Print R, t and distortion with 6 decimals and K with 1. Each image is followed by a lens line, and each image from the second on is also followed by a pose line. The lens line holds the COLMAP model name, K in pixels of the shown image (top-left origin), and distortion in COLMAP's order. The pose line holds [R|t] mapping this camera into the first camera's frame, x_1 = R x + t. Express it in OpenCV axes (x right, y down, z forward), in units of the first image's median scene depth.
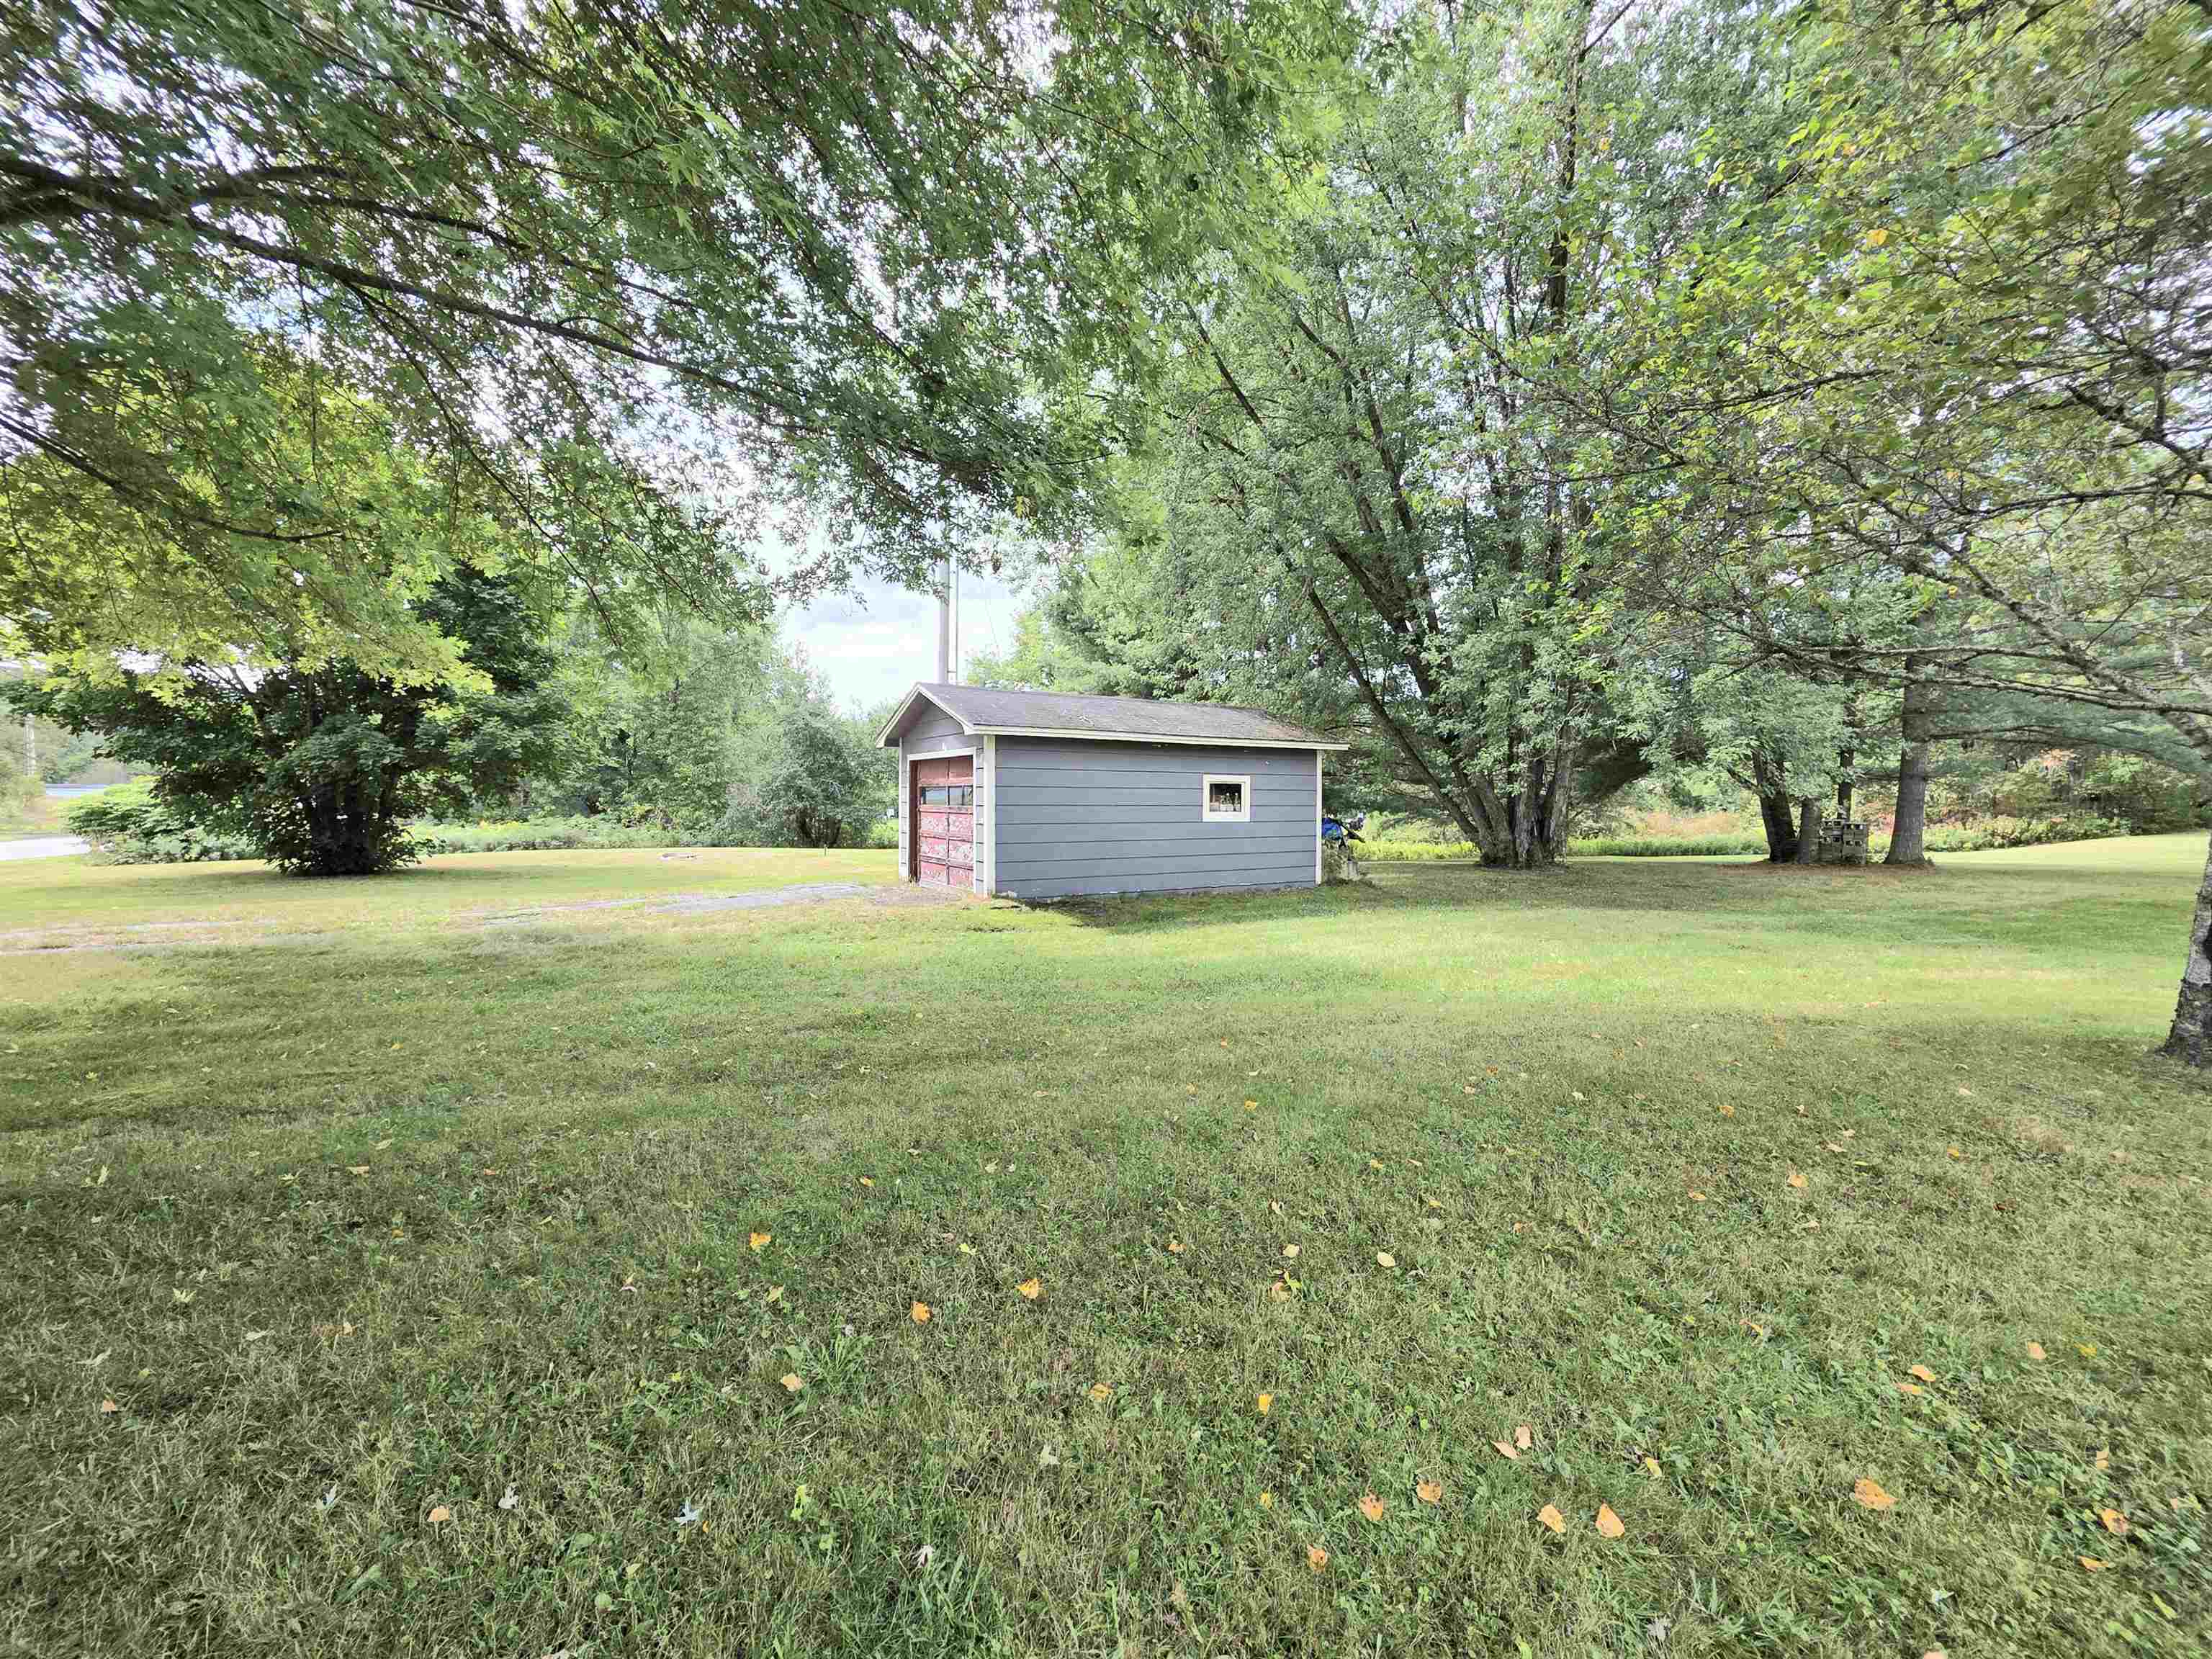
lens RADIAL K [[875.7, 0, 1110.7], [0, 875.7, 824.2], [0, 0, 1]] dist [0.001936, -0.000493]
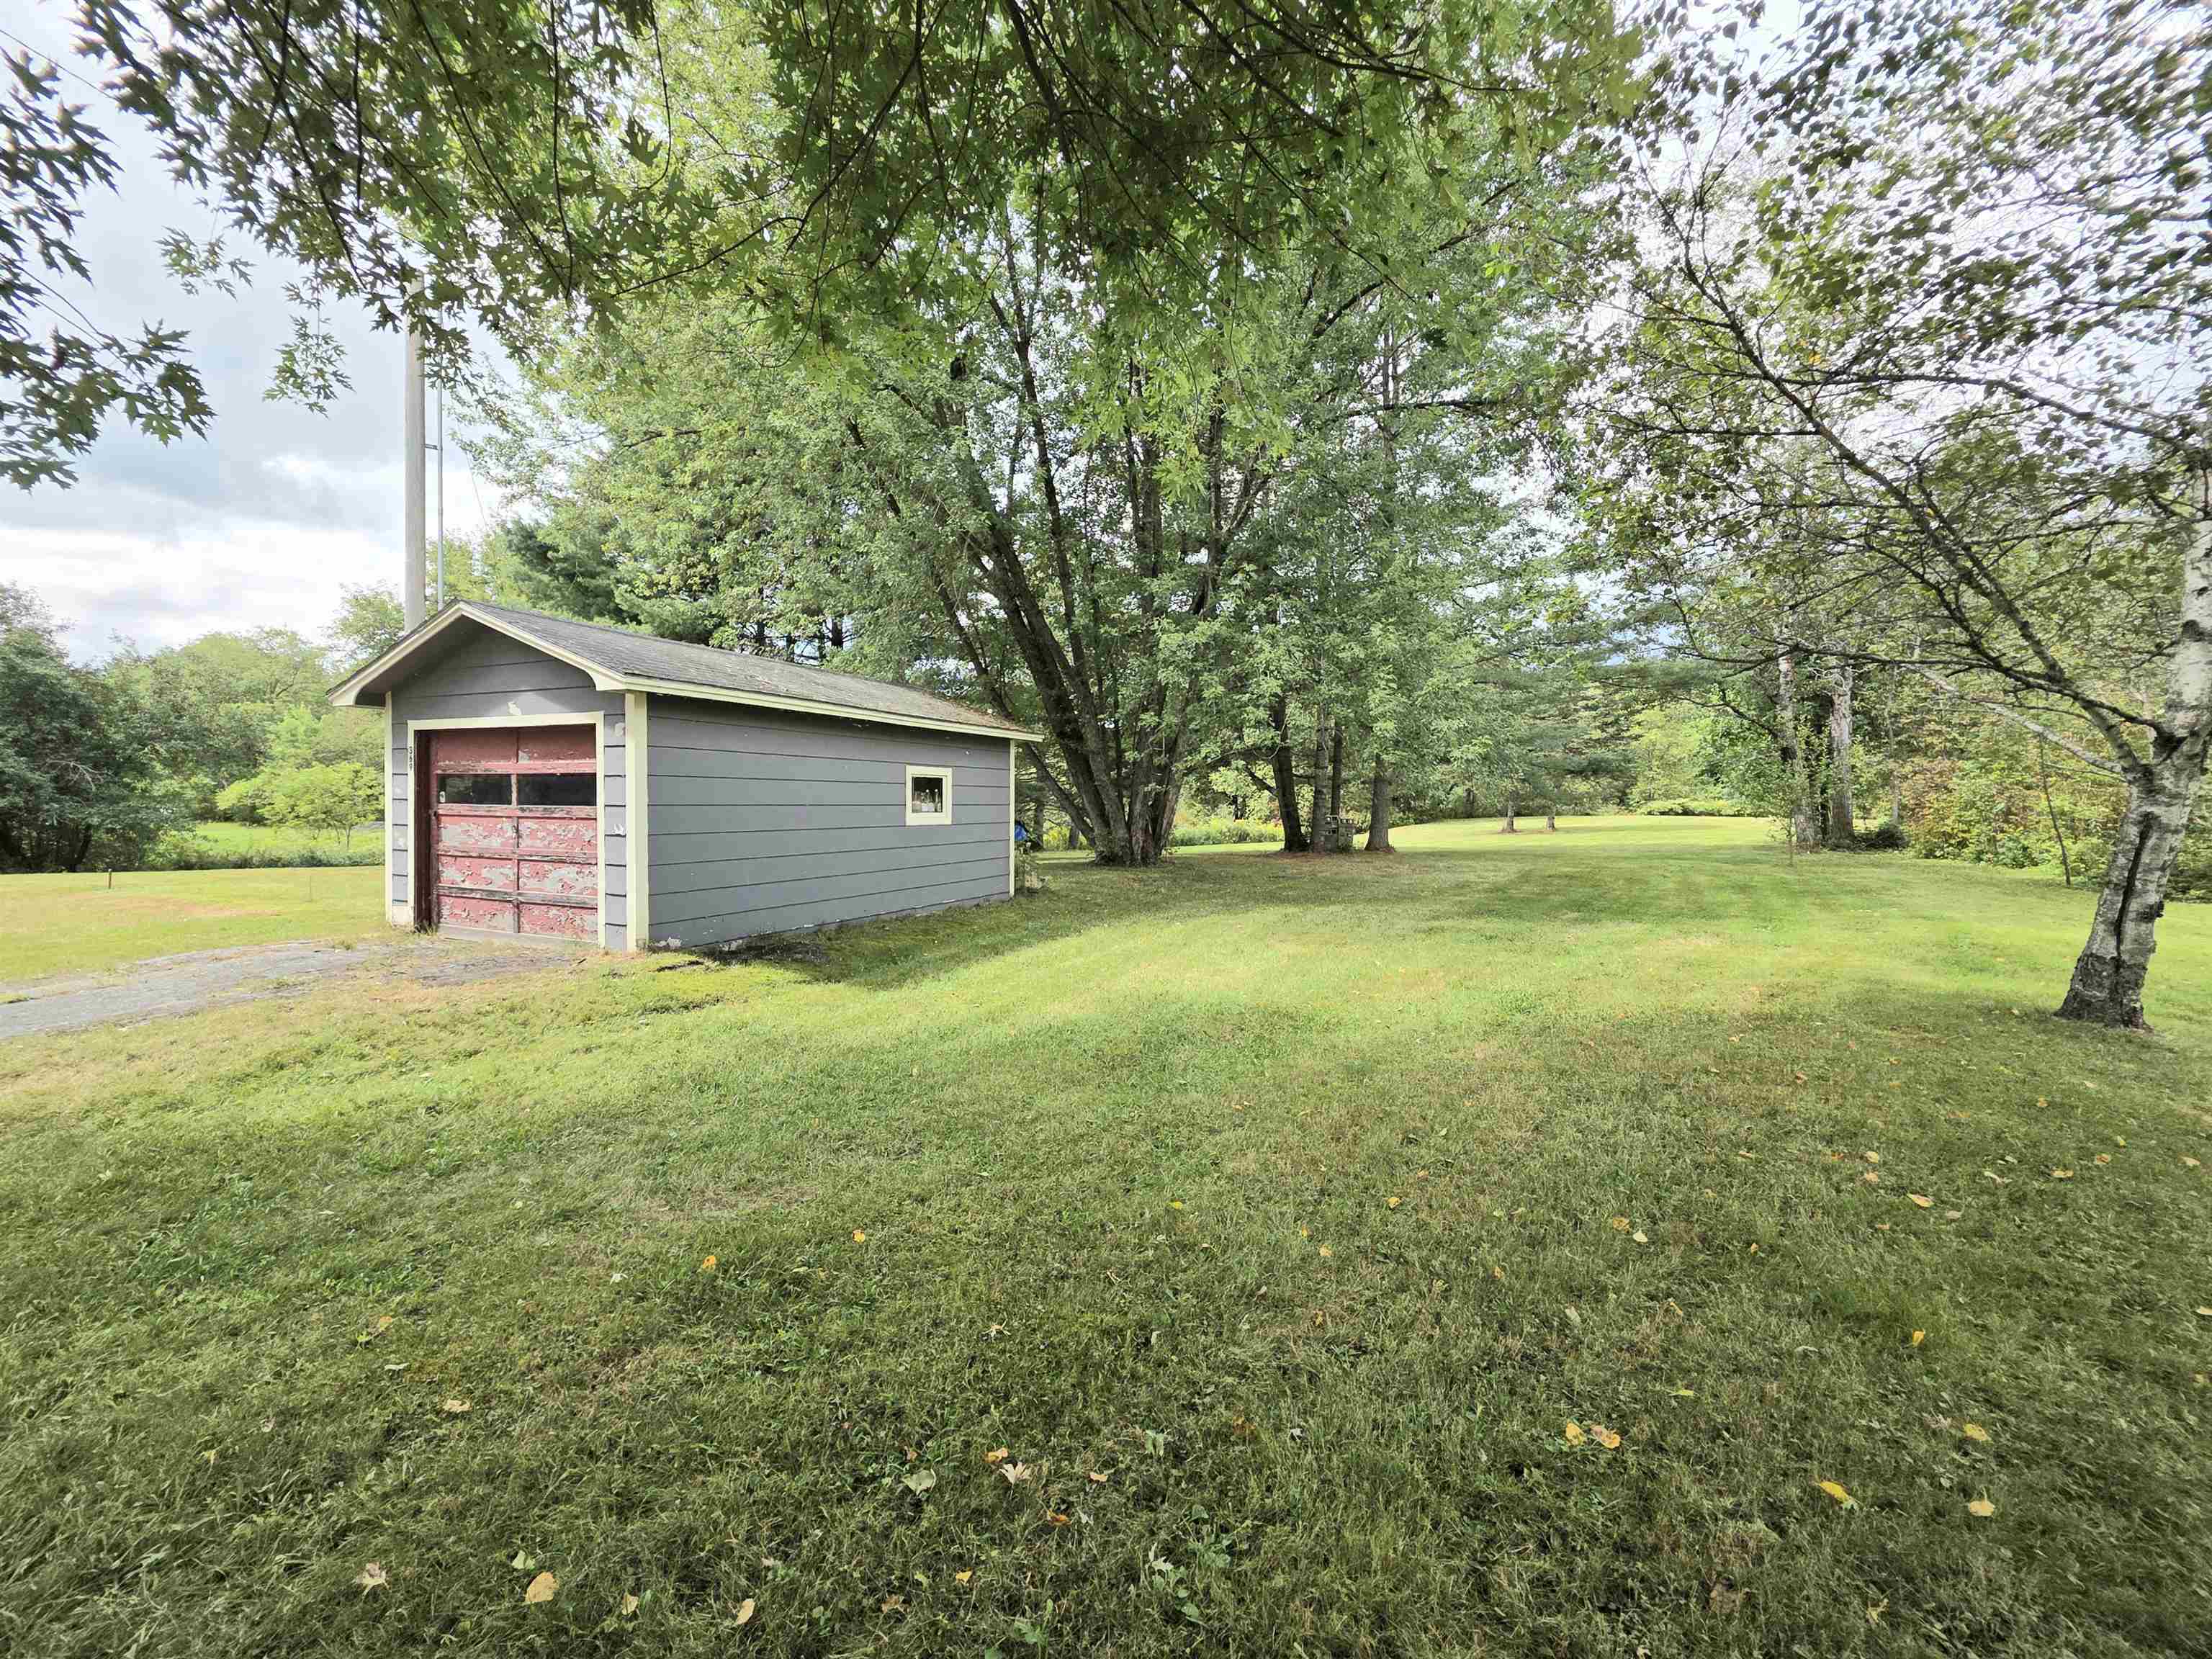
lens RADIAL K [[885.3, 0, 1106.0], [0, 885.3, 829.5], [0, 0, 1]] dist [0.001616, -0.000031]
pose [[0.834068, -0.016035, 0.551428, -0.175129], [0.010943, 0.999862, 0.012522, -0.007065], [-0.551552, -0.004410, 0.834129, 0.237071]]
